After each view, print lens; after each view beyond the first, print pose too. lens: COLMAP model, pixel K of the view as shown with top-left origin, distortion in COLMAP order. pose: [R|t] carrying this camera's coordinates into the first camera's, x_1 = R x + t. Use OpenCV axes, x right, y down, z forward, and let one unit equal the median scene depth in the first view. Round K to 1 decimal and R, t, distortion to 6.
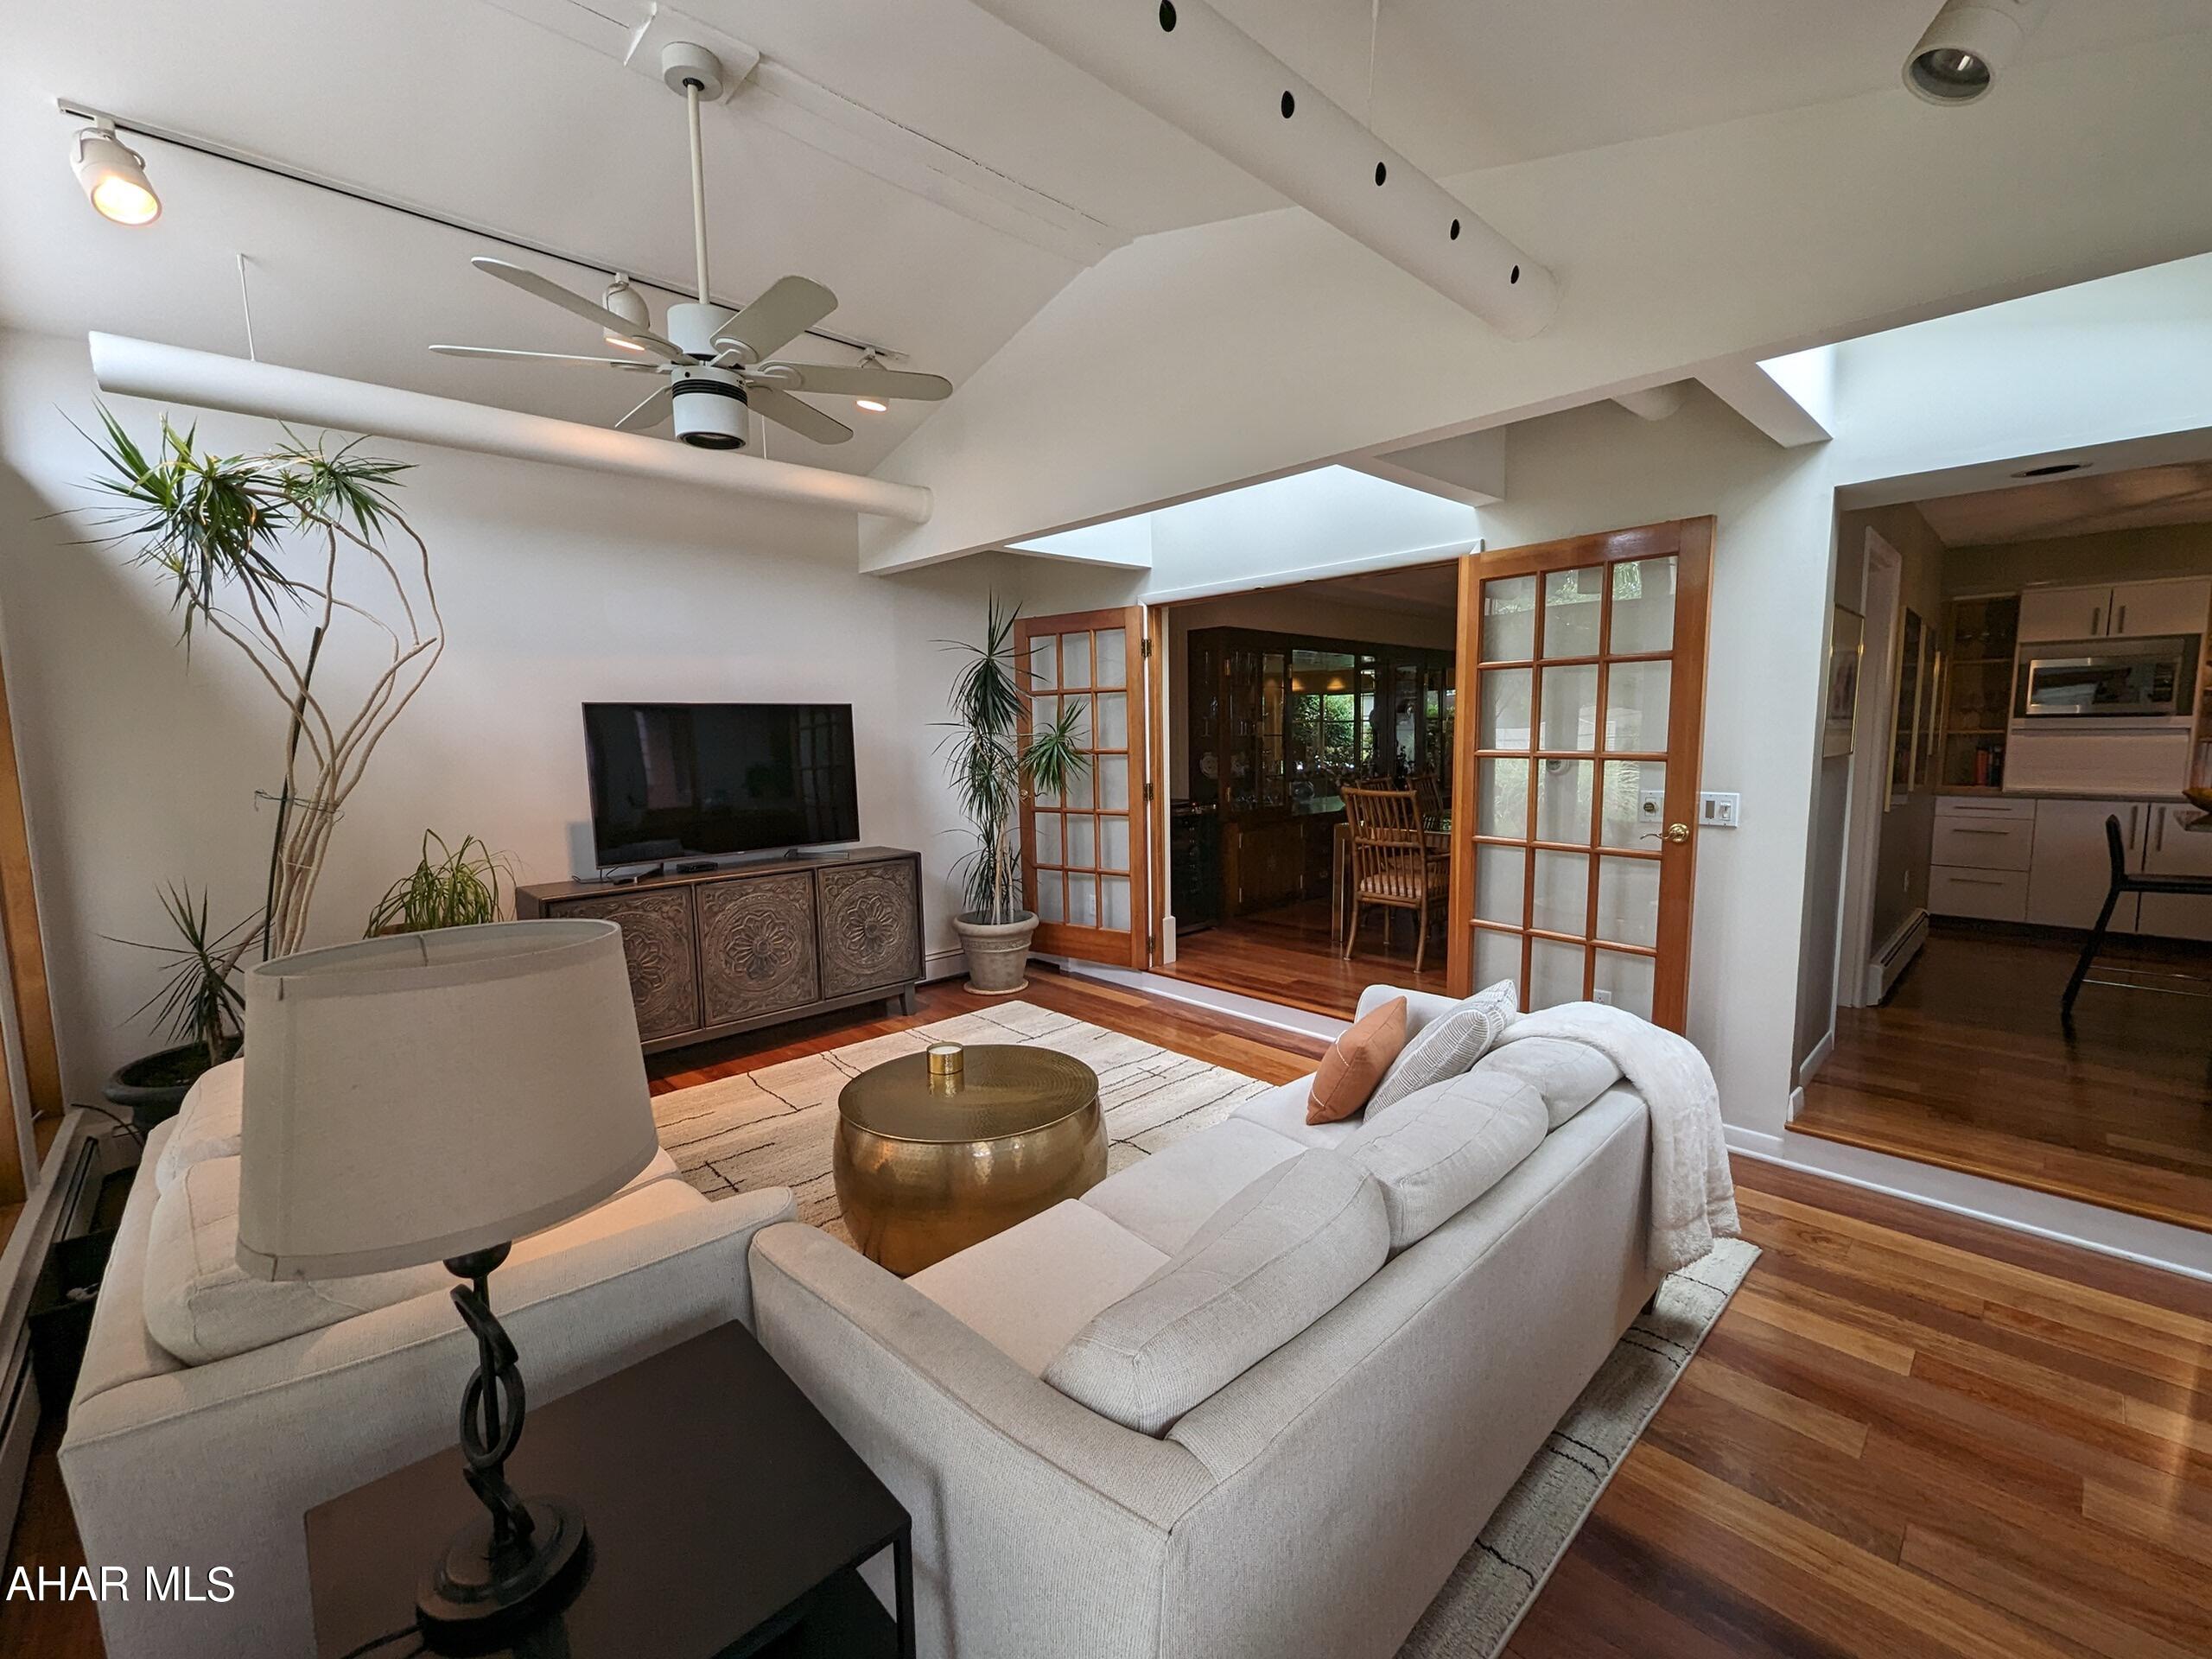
lens RADIAL K [[921.6, 0, 1109.7], [0, 921.6, 831.9], [0, 0, 1]] dist [0.001615, -0.000317]
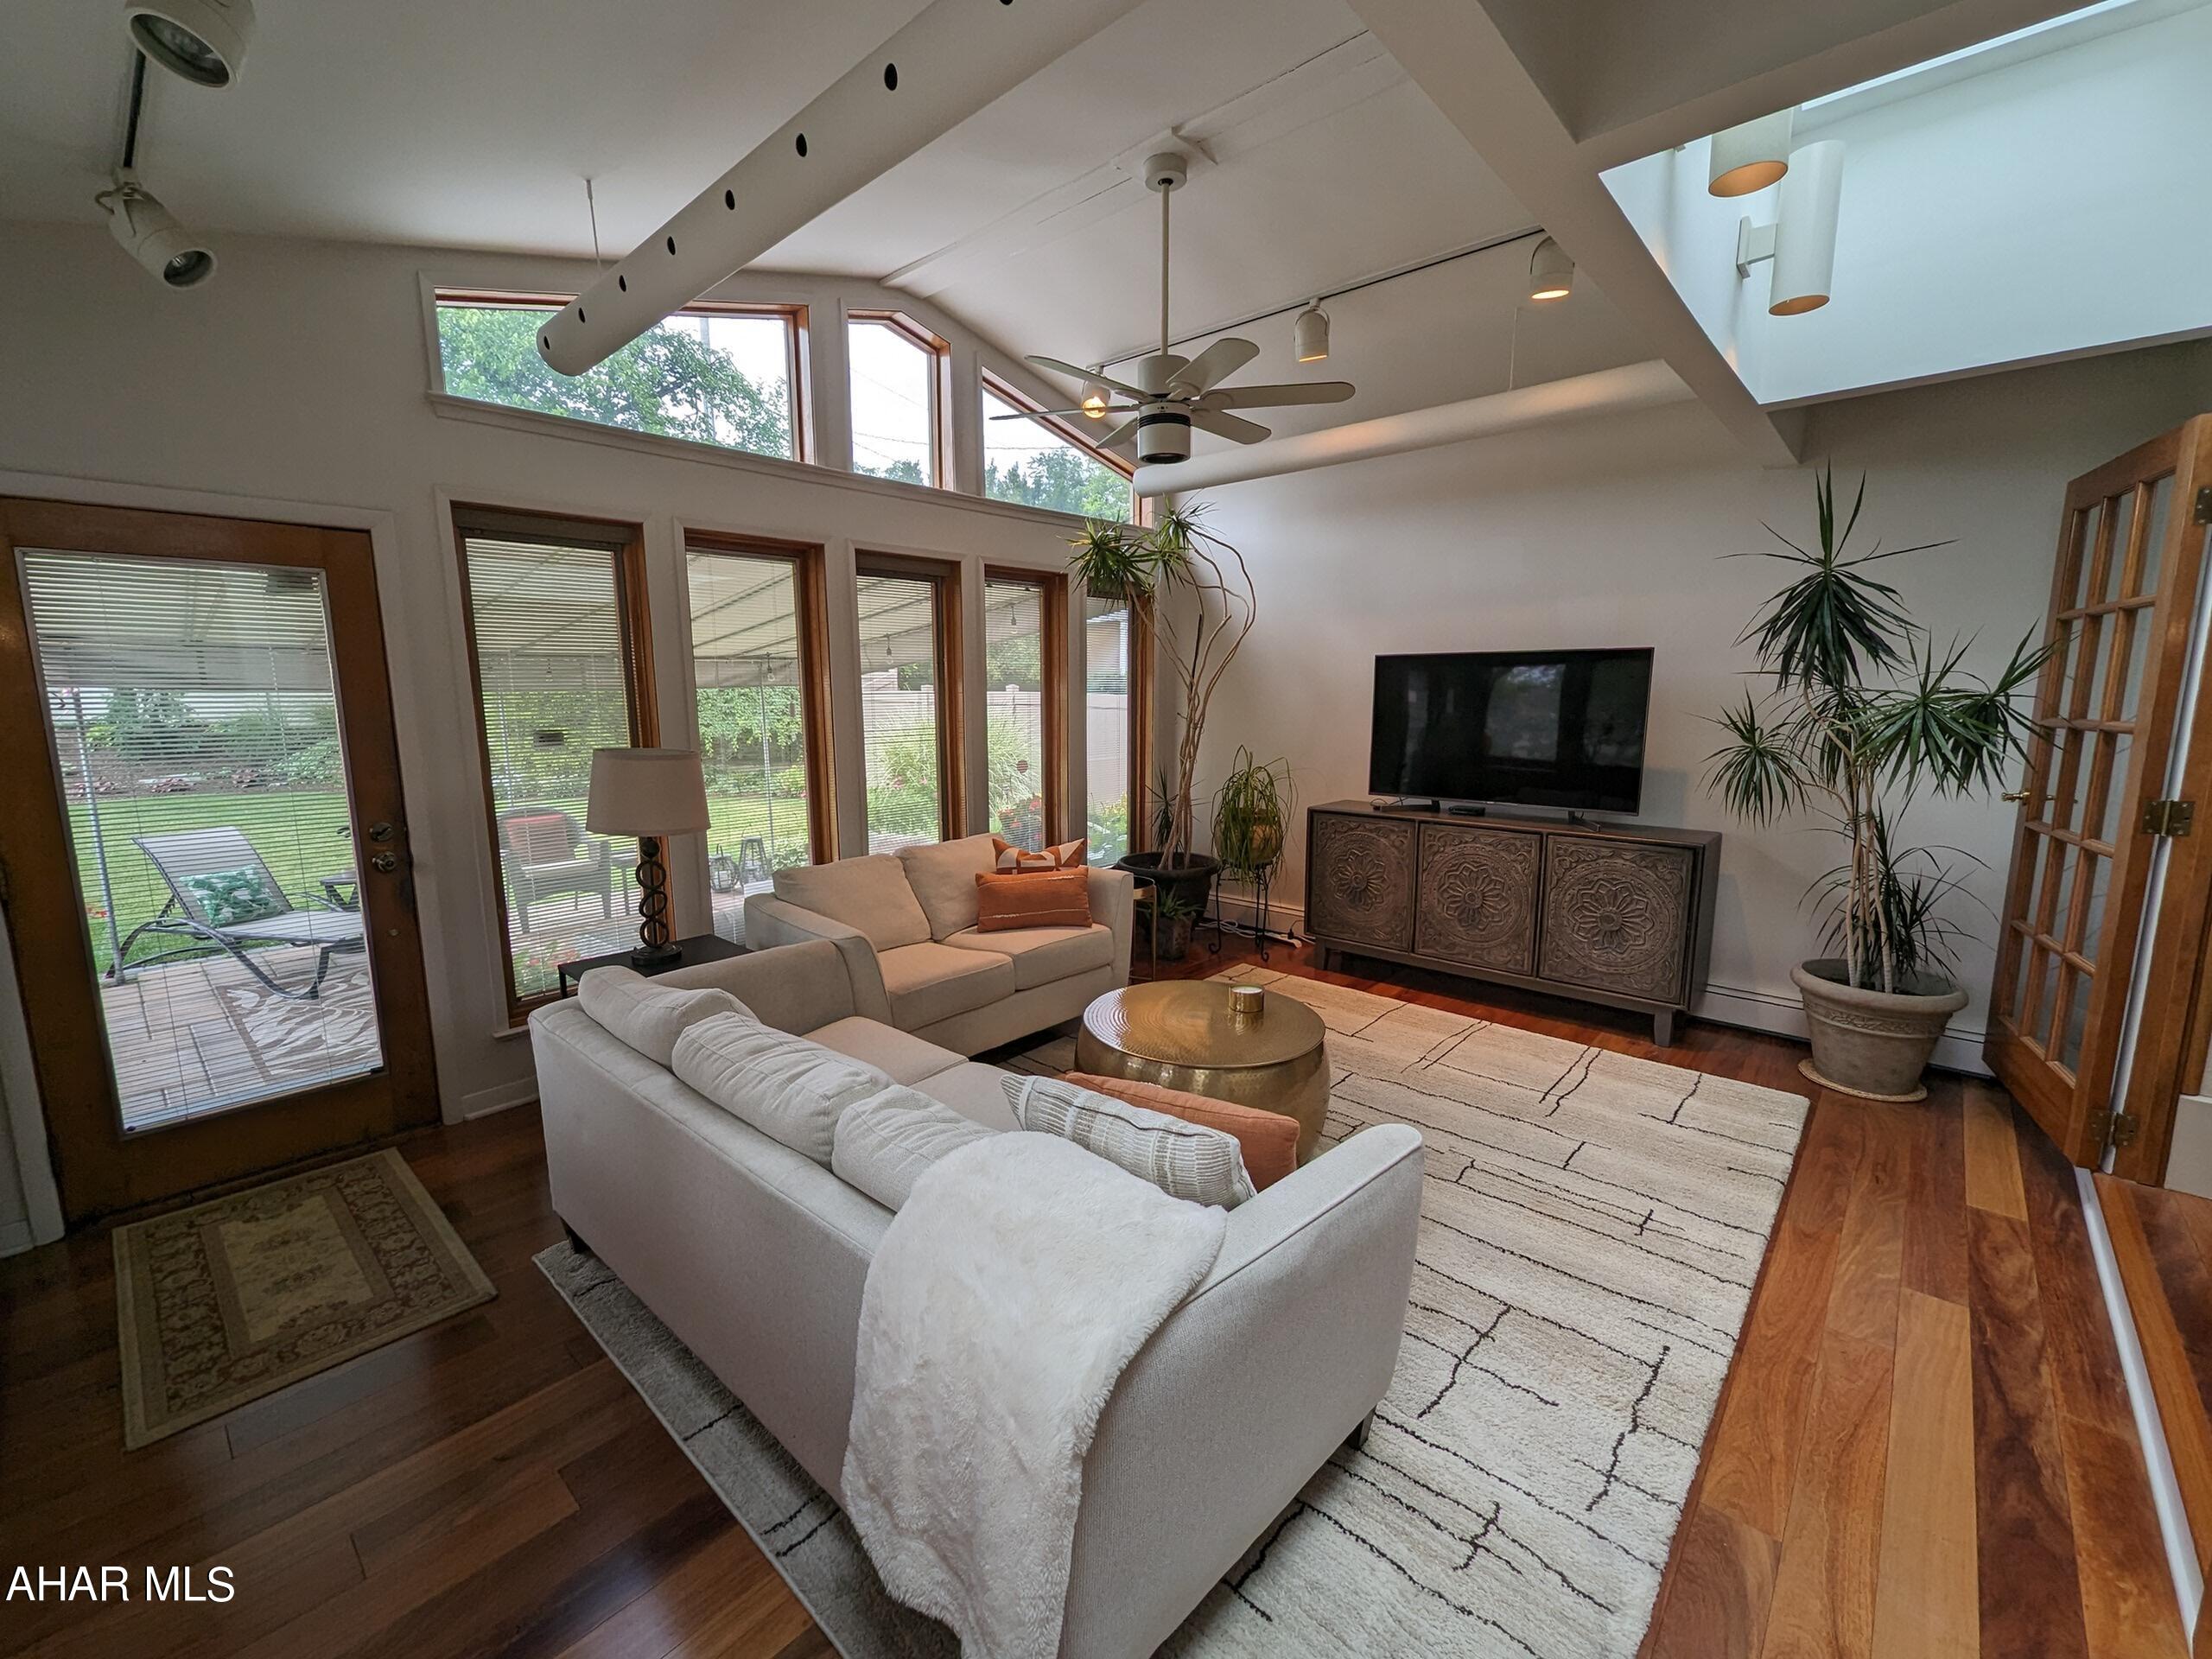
lens RADIAL K [[921.6, 0, 1100.7], [0, 921.6, 832.7], [0, 0, 1]] dist [0.001615, -0.000317]
pose [[0.075289, 0.171993, -0.982217, 0.506780], [-0.110675, 0.980368, 0.163186, -0.056875], [0.991001, 0.096420, 0.092847, 0.452725]]
